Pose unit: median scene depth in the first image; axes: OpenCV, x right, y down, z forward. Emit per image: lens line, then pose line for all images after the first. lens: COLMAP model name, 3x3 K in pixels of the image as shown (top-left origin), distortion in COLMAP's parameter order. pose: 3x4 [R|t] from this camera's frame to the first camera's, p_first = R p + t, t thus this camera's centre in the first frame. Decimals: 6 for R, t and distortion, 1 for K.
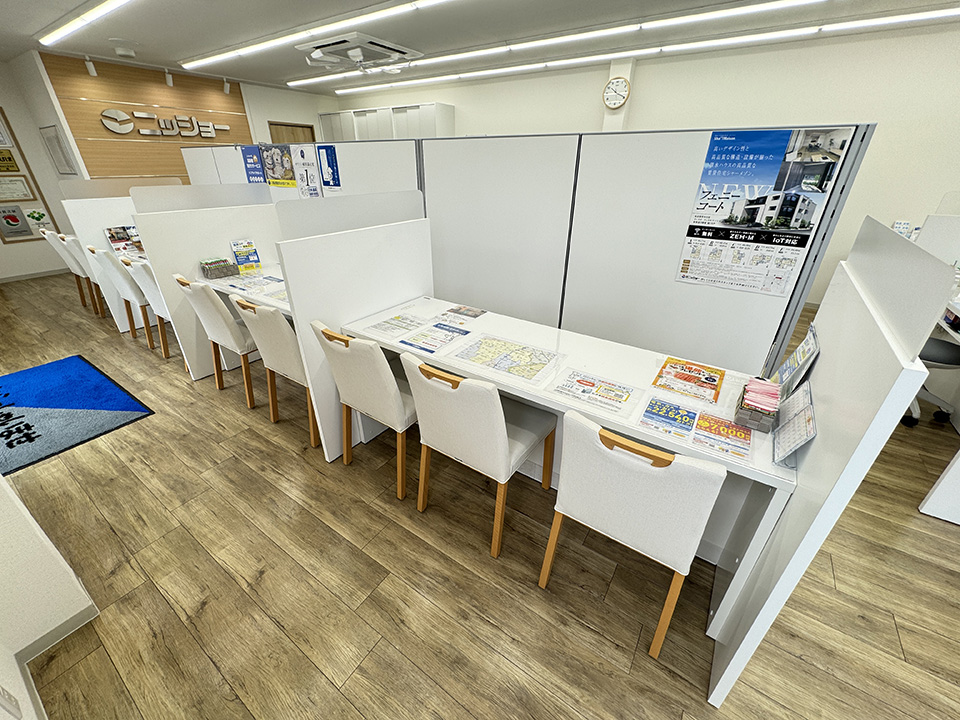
lens RADIAL K [[386.5, 0, 478.4], [0, 386.5, 358.5], [0, 0, 1]] dist [-0.001060, 0.000690]
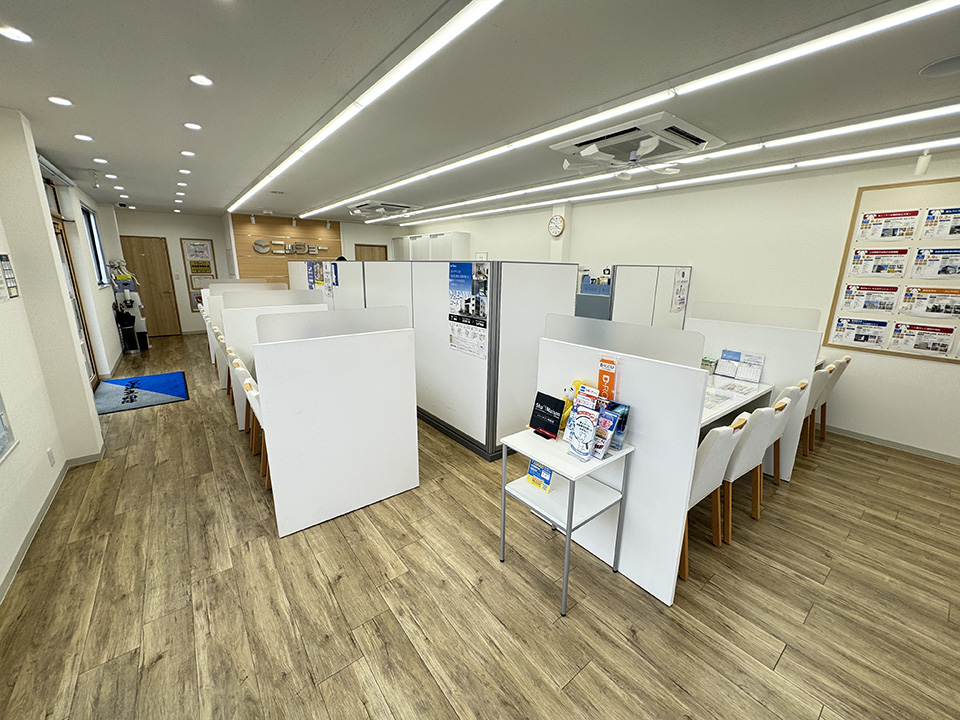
lens RADIAL K [[386.5, 0, 479.0], [0, 386.5, 359.8], [0, 0, 1]] dist [-0.001060, 0.000690]
pose [[0.950835, 0.082578, -0.298485, 1.115505], [-0.149152, 0.966761, -0.207668, 0.153380], [0.271415, 0.241978, 0.931548, -0.411509]]
